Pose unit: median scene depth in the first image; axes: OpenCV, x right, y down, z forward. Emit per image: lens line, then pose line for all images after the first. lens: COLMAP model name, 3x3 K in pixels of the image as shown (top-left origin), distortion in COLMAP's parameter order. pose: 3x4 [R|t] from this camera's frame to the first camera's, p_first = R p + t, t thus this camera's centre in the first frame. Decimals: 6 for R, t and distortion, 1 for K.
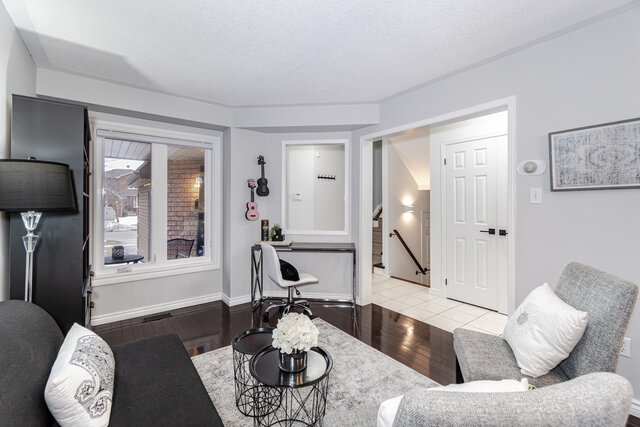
lens RADIAL K [[275.4, 0, 319.8], [0, 275.4, 198.4], [0, 0, 1]] dist [-0.000433, 0.000057]
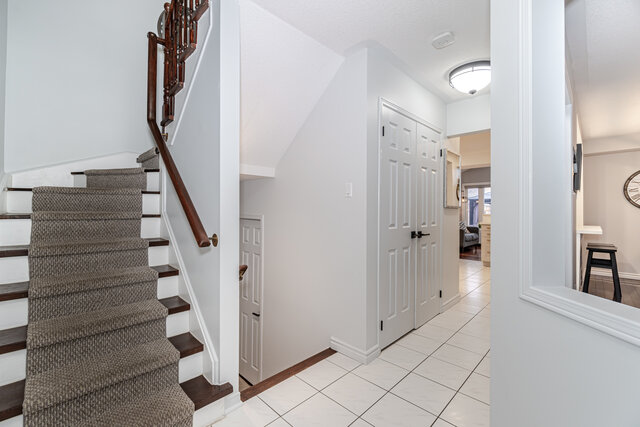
lens RADIAL K [[278.2, 0, 319.5], [0, 278.2, 209.6], [0, 0, 1]] dist [-0.000054, -0.000003]
pose [[-0.137452, 0.005456, 0.990493, -0.151298], [-0.018703, 0.999792, -0.008102, 0.054125], [-0.990332, -0.019639, -0.137321, 1.335077]]
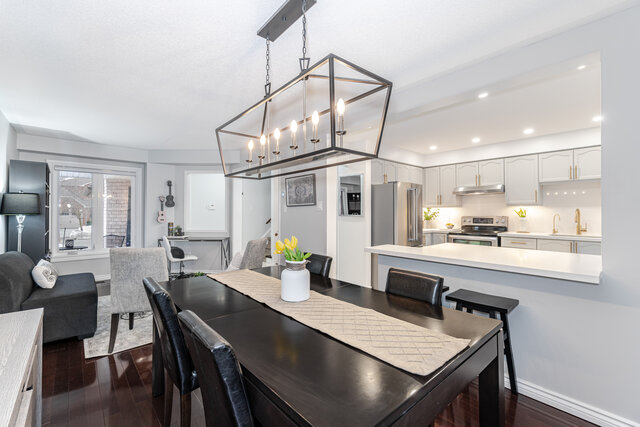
lens RADIAL K [[278.2, 0, 319.5], [0, 278.2, 209.6], [0, 0, 1]] dist [-0.000054, -0.000003]
pose [[0.997516, 0.005761, 0.070202, 0.532908], [-0.006195, 0.999963, 0.005972, -0.009474], [-0.070165, -0.006392, 0.997515, -0.625903]]
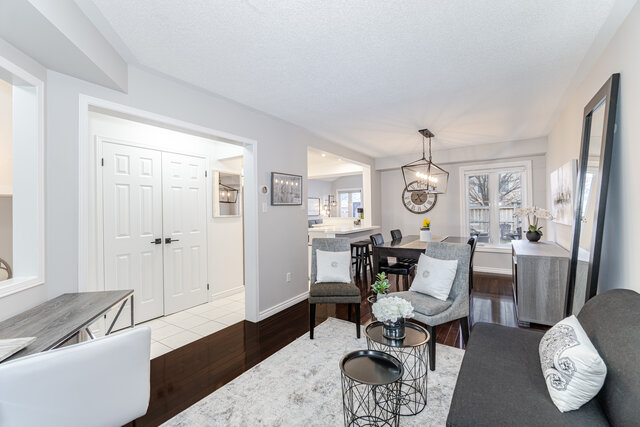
lens RADIAL K [[278.2, 0, 319.5], [0, 278.2, 209.6], [0, 0, 1]] dist [-0.000054, -0.000003]
pose [[-0.313517, 0.011228, 0.949516, -0.535076], [0.001613, 0.999935, -0.011292, 0.013131], [-0.949581, -0.002008, -0.313515, 0.721779]]
